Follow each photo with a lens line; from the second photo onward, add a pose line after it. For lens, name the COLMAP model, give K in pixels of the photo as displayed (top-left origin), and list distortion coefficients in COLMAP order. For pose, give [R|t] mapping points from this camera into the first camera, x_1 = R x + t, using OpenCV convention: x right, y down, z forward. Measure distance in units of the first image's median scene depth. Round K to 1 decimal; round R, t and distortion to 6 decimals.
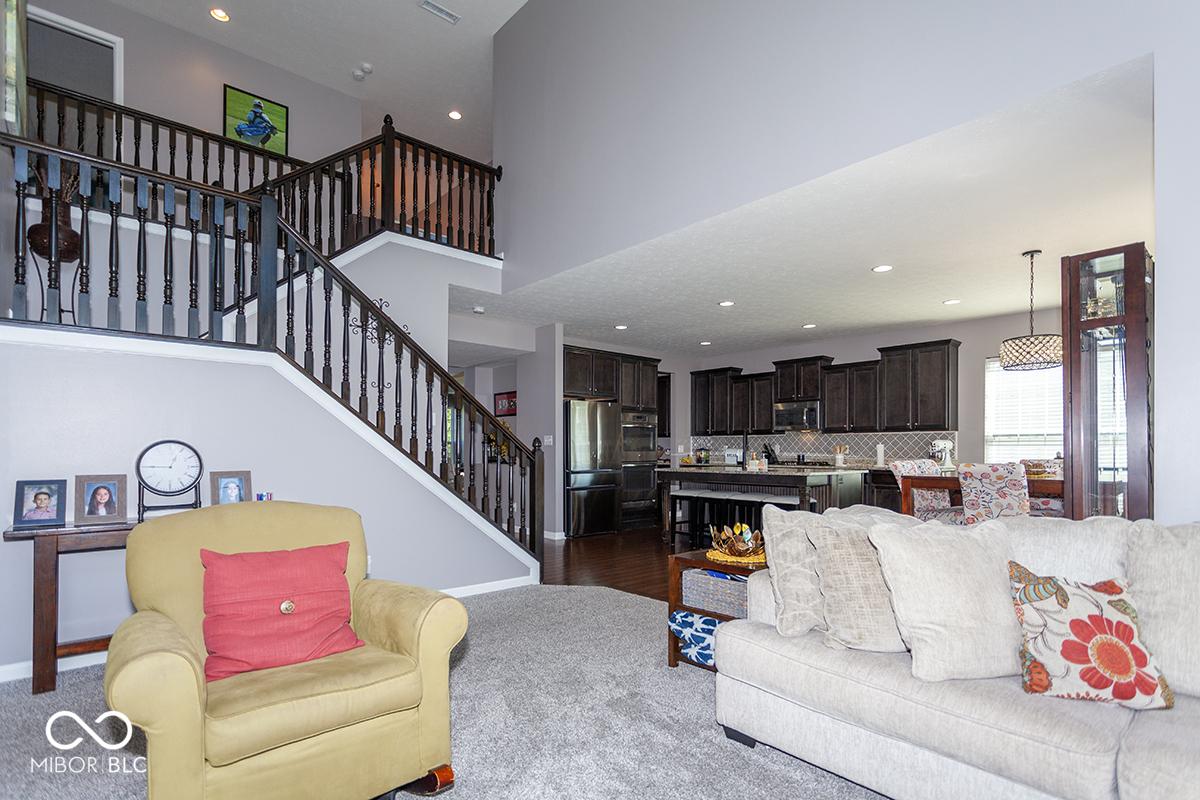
lens RADIAL K [[580.6, 0, 615.4], [0, 580.6, 448.7], [0, 0, 1]] dist [0.004693, -0.001424]
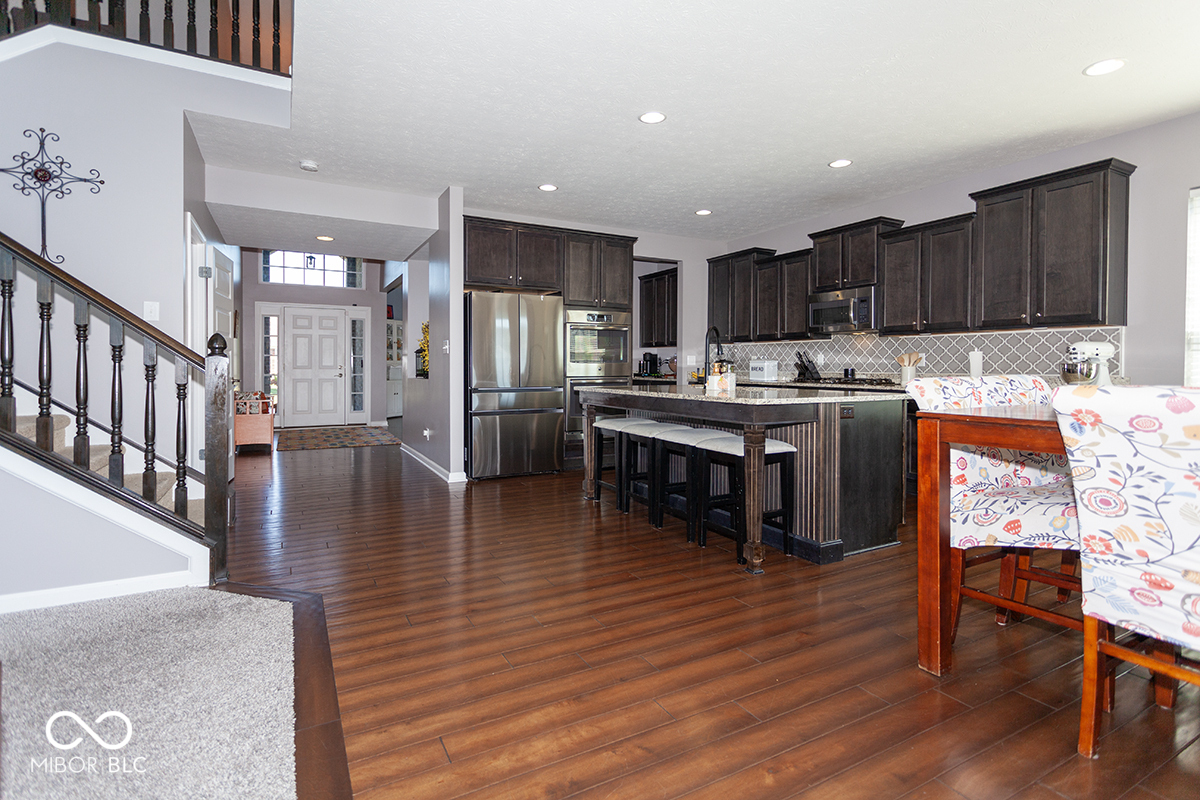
lens RADIAL K [[580.6, 0, 562.8], [0, 580.6, 371.6], [0, 0, 1]] dist [0.004693, -0.001424]
pose [[0.964330, 0.003547, -0.264680, 0.209102], [-0.000247, 0.999922, 0.012502, 0.006986], [0.264704, -0.011990, 0.964255, 0.306517]]
